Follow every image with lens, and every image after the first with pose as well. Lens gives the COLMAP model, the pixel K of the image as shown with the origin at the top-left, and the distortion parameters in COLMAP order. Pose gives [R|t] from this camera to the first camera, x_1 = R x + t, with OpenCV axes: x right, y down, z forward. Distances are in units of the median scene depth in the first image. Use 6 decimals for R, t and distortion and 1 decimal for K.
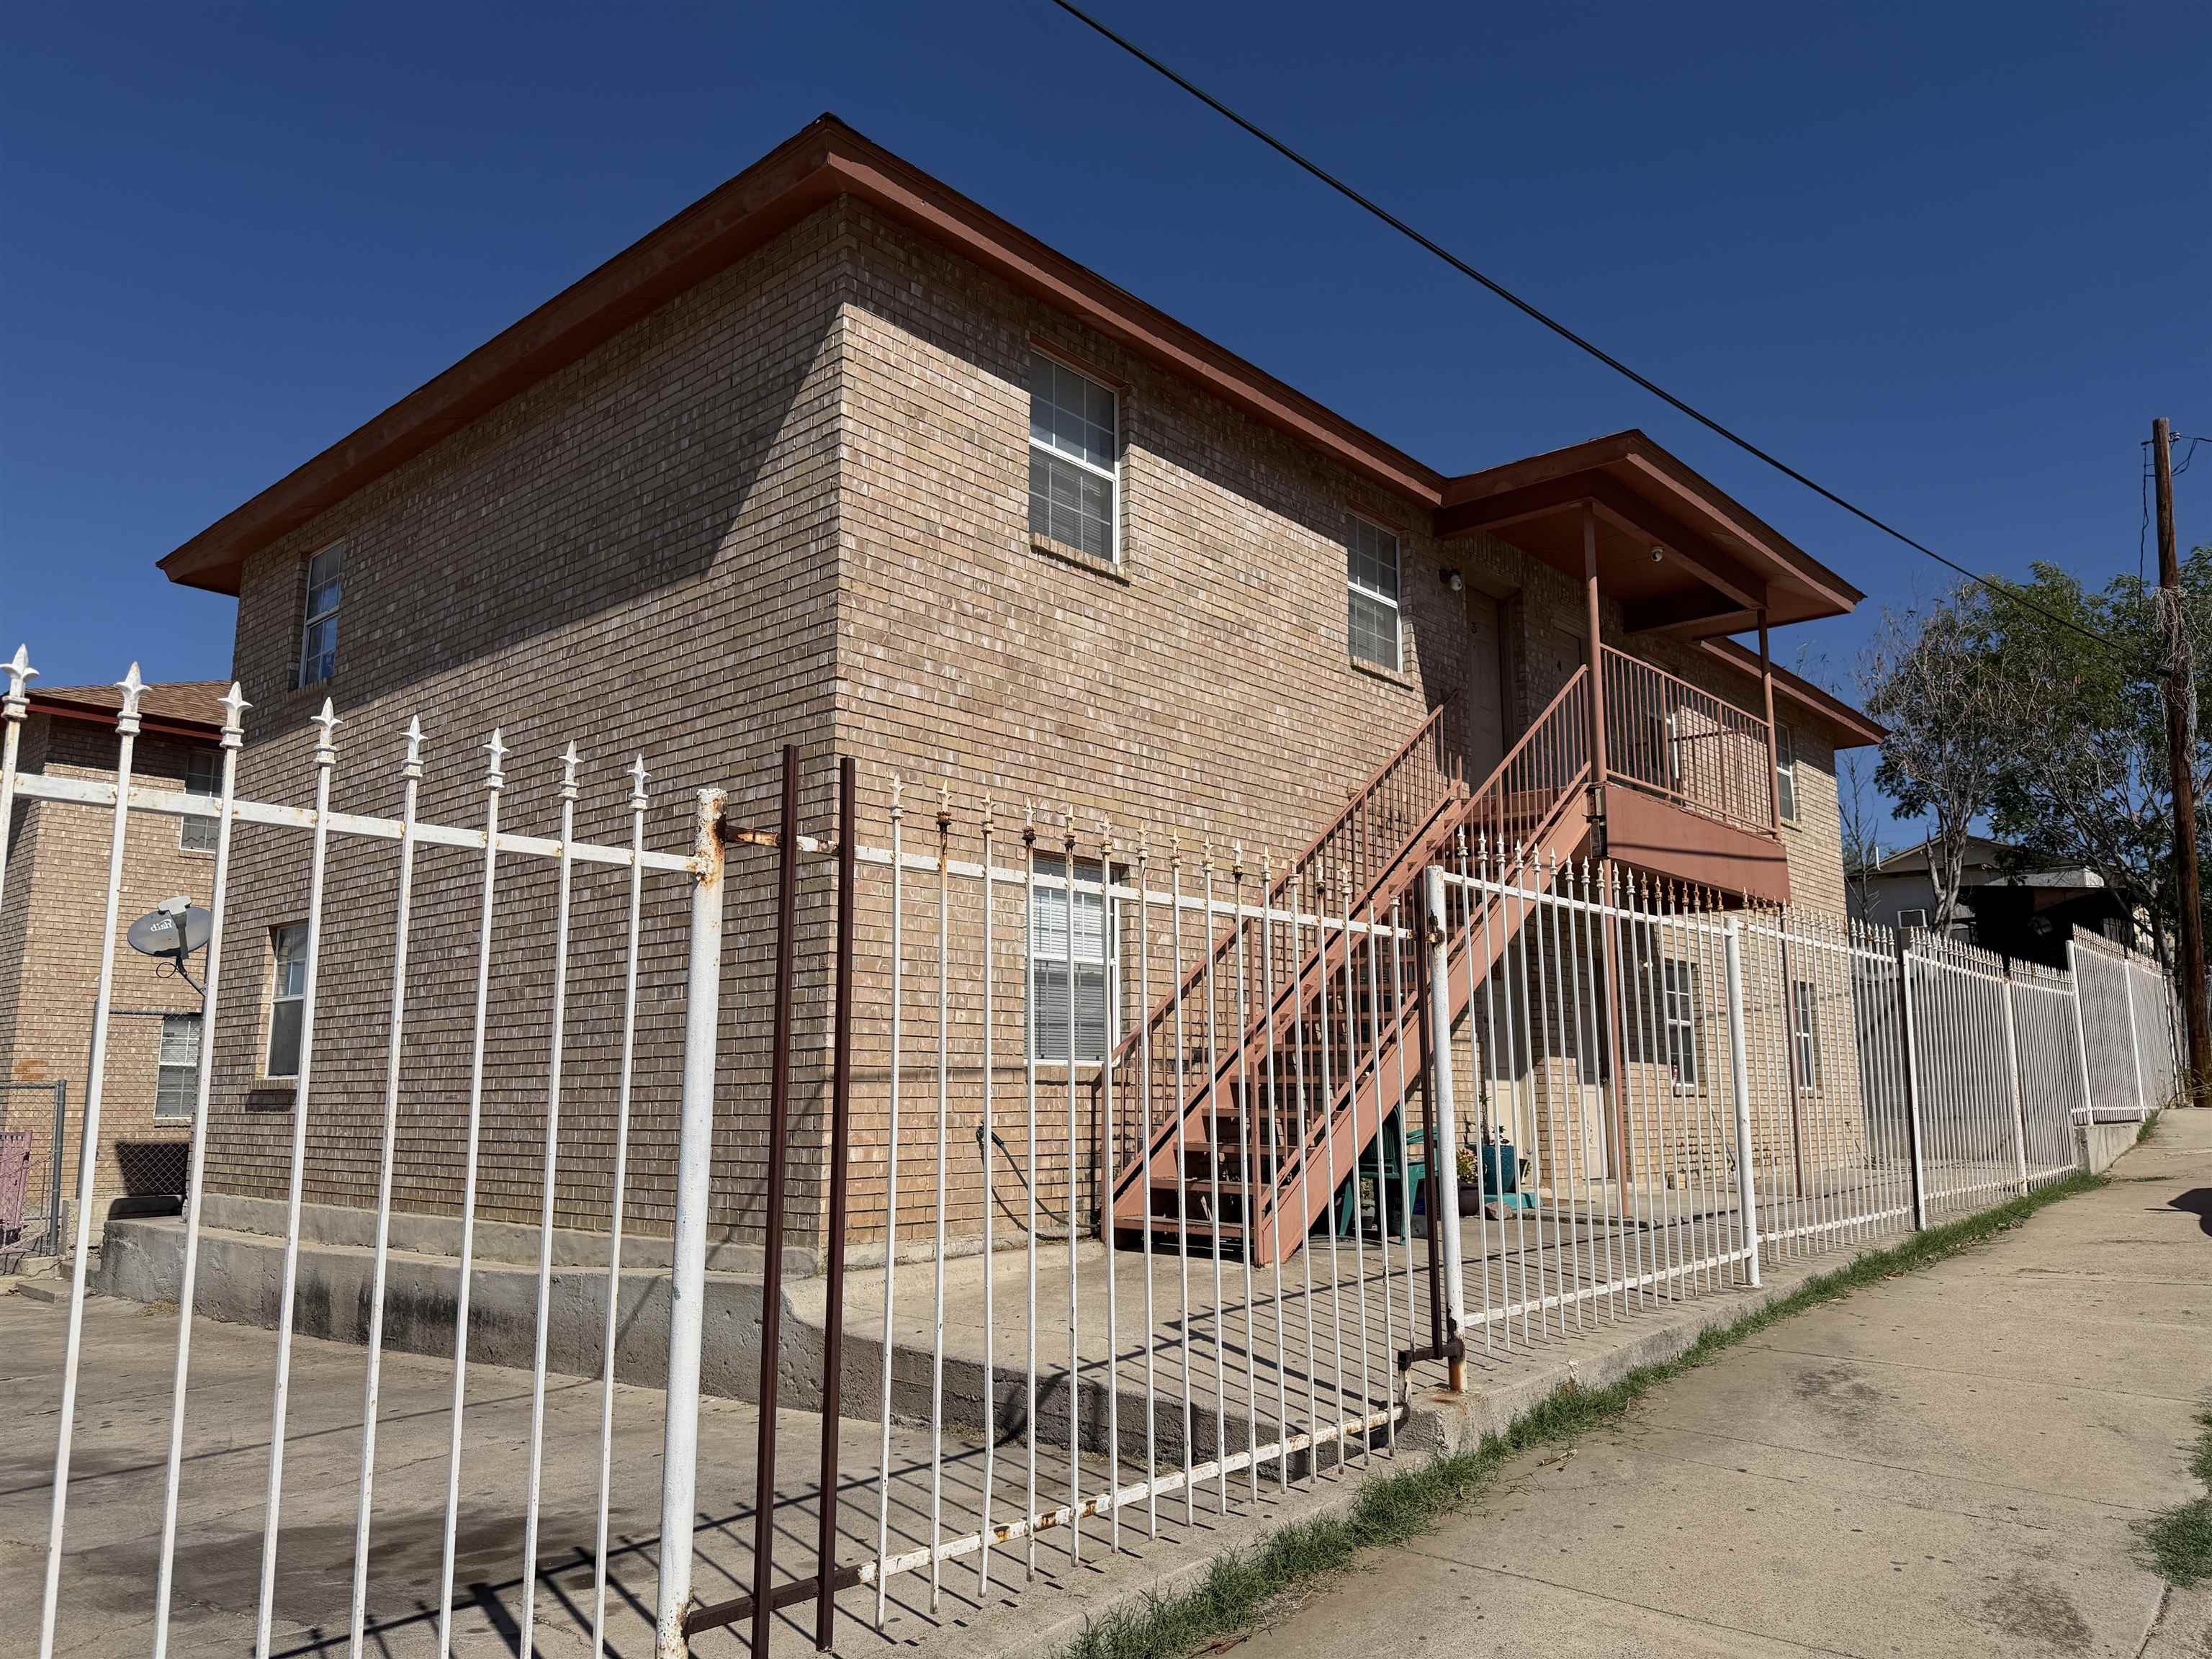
lens RADIAL K [[1573.4, 0, 1110.8], [0, 1573.4, 845.4], [0, 0, 1]] dist [0.015077, -0.052281]
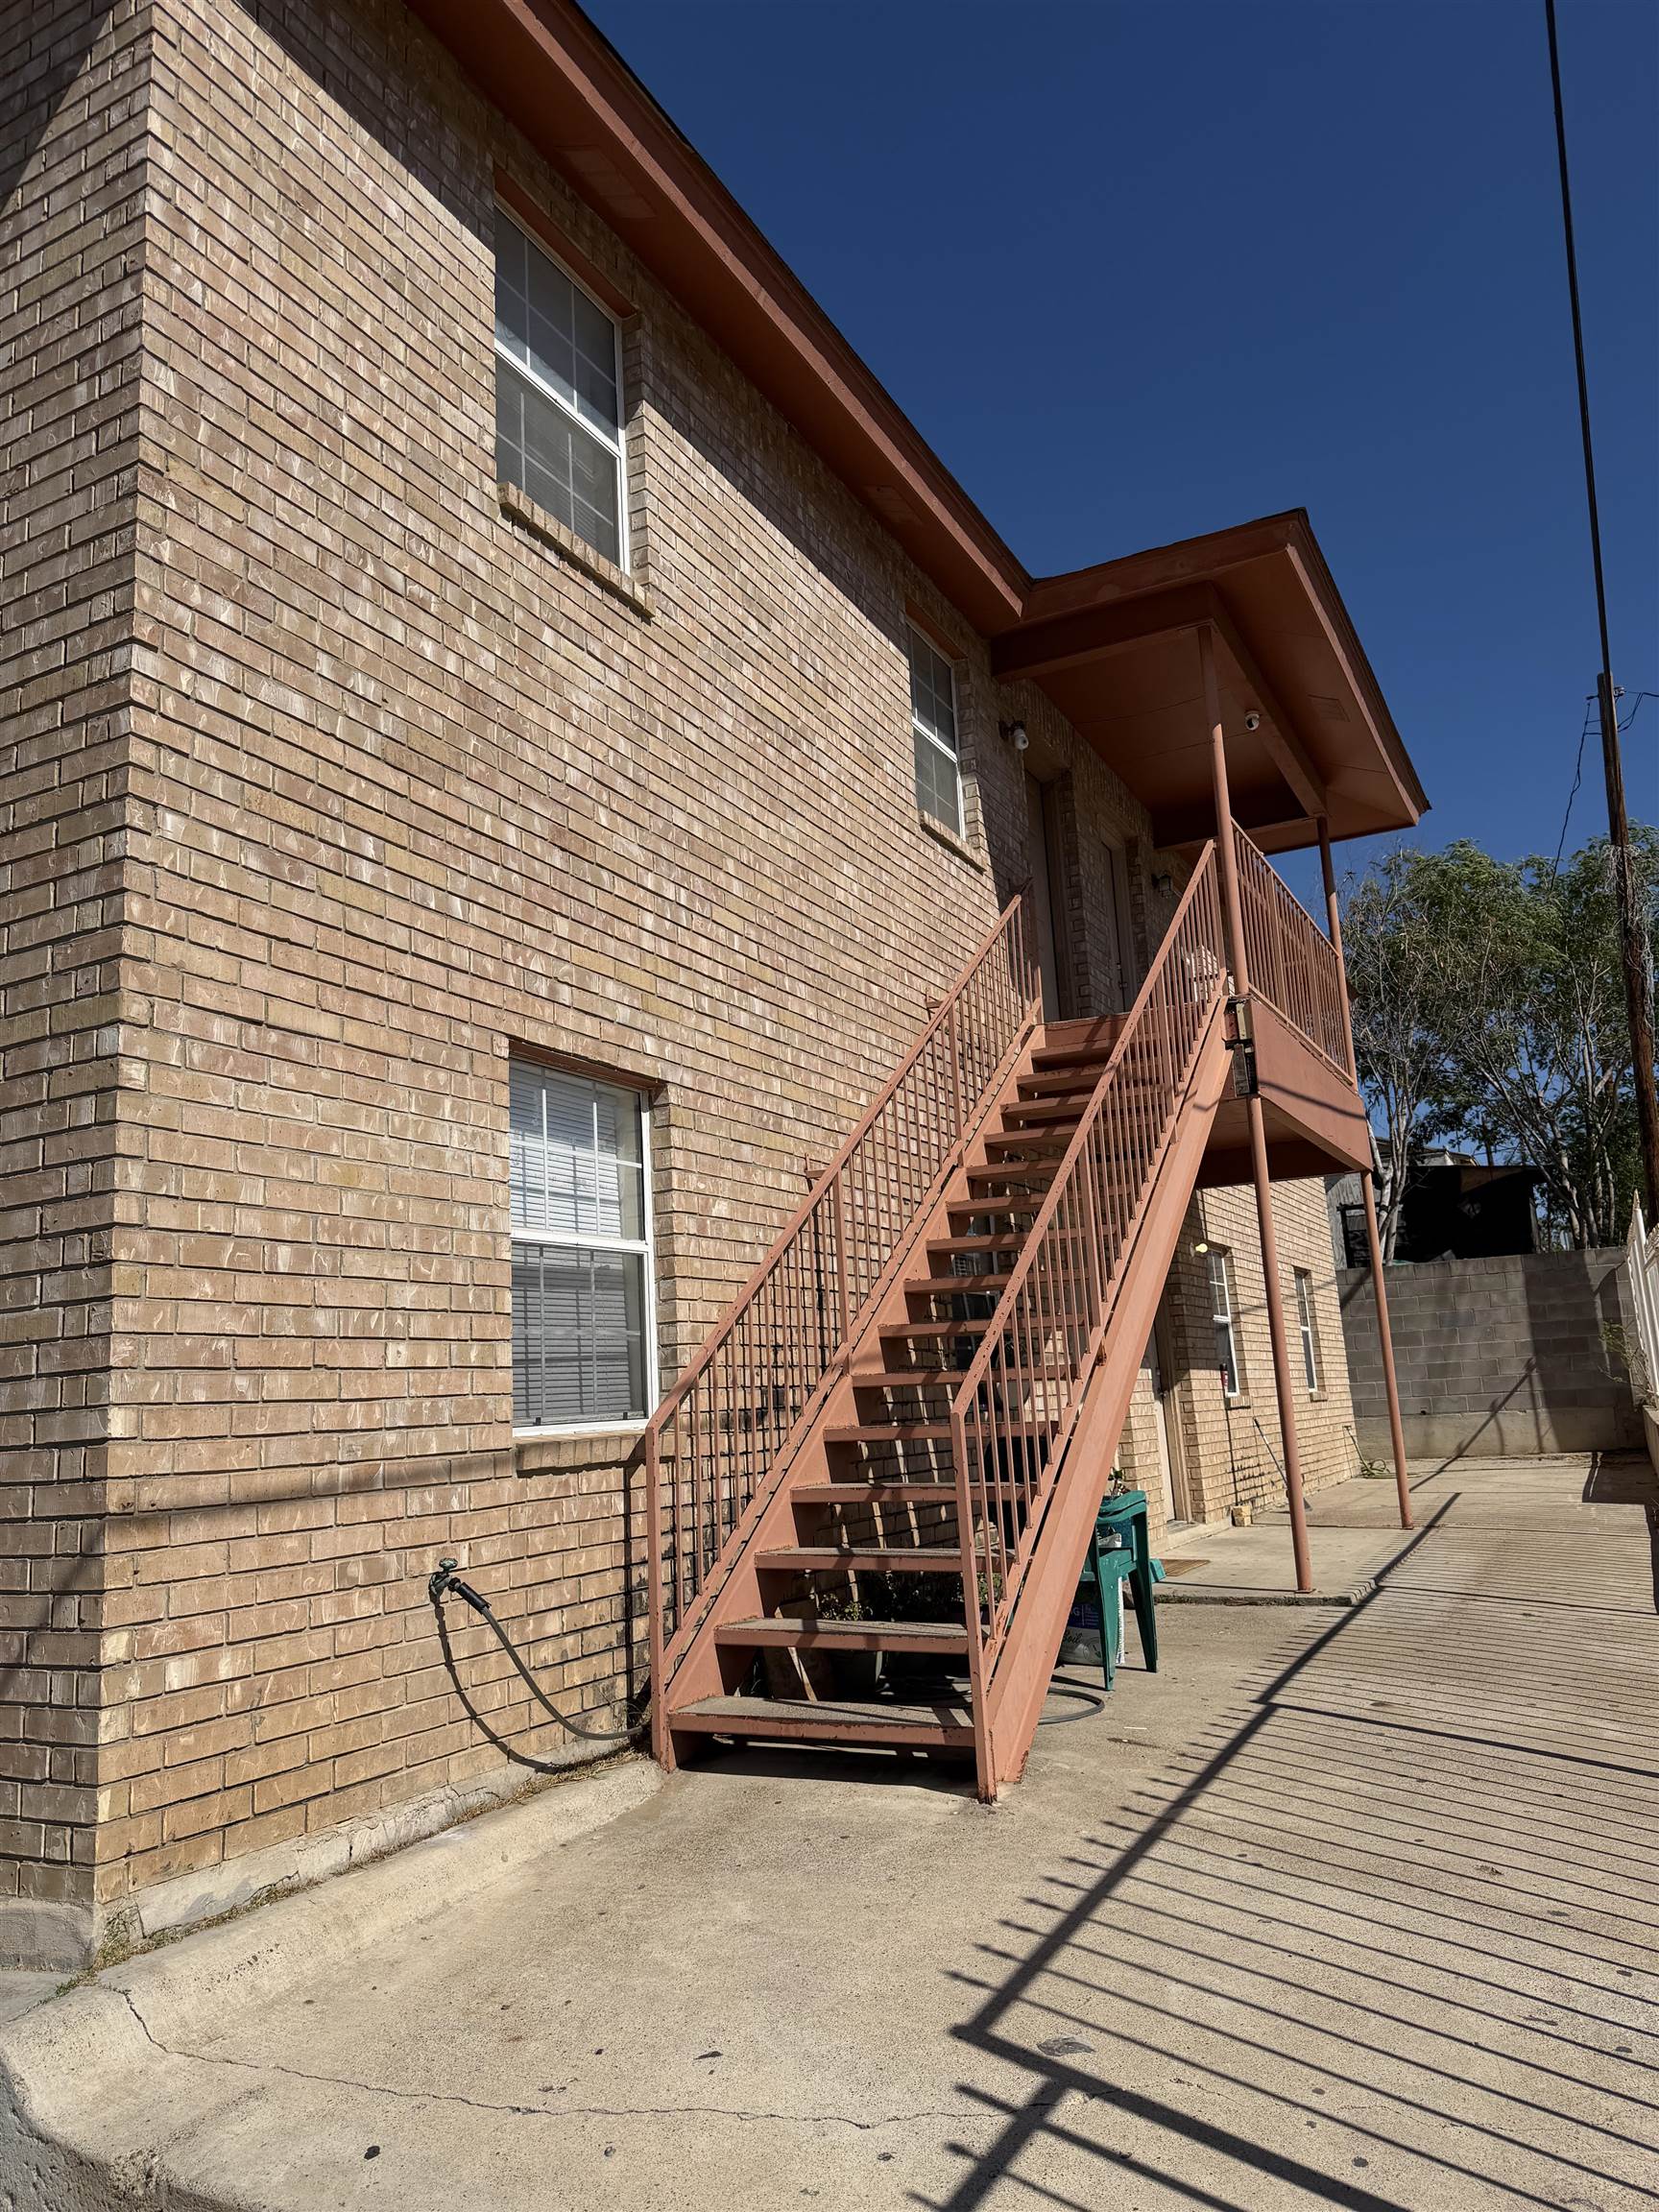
lens RADIAL K [[1573.4, 0, 838.9], [0, 1573.4, 1106.0], [0, 0, 1]] dist [0.015077, -0.052281]
pose [[0.966416, -0.007164, 0.256882, -0.080092], [0.017048, 0.999197, -0.036272, 0.045534], [-0.256416, 0.039433, 0.965762, 0.434036]]
